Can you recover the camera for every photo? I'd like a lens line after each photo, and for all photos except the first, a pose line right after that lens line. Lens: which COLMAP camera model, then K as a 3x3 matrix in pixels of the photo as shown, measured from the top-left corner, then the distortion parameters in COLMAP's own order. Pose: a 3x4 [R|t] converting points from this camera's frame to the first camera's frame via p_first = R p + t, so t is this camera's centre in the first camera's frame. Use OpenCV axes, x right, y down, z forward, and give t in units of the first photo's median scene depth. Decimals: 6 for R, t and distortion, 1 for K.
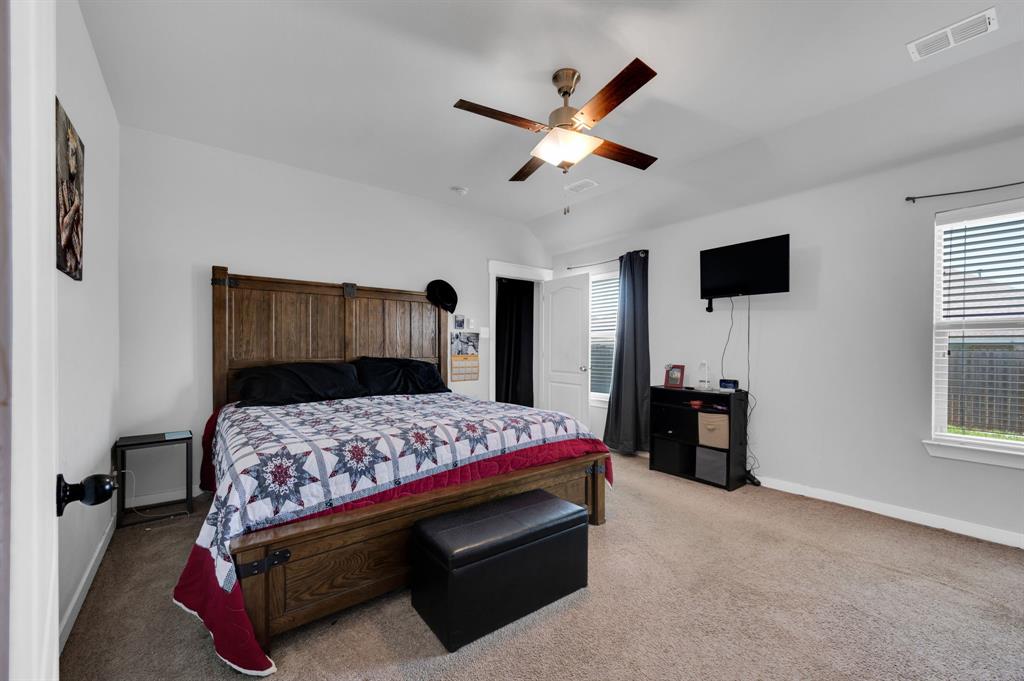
lens RADIAL K [[405.0, 0, 507.5], [0, 405.0, 349.1], [0, 0, 1]] dist [-0.004267, 0.000155]
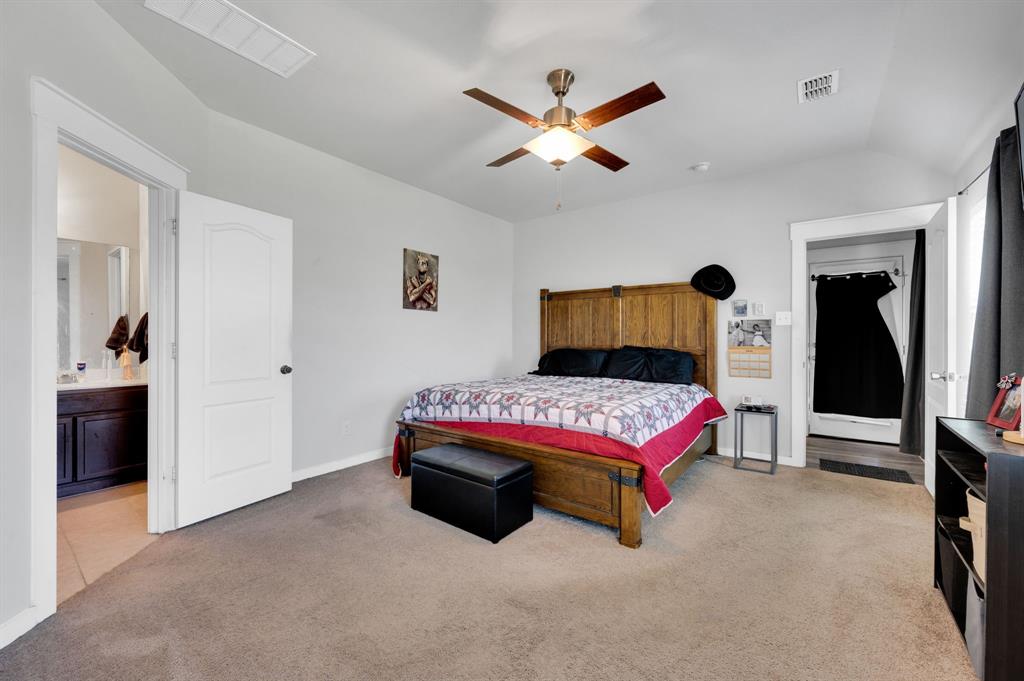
lens RADIAL K [[405.0, 0, 535.2], [0, 405.0, 338.6], [0, 0, 1]] dist [-0.004267, 0.000155]
pose [[0.289216, 0.001191, -0.957263, 0.716744], [-0.002446, 0.999997, 0.000505, -0.001981], [0.957261, 0.002195, 0.289218, 0.411285]]
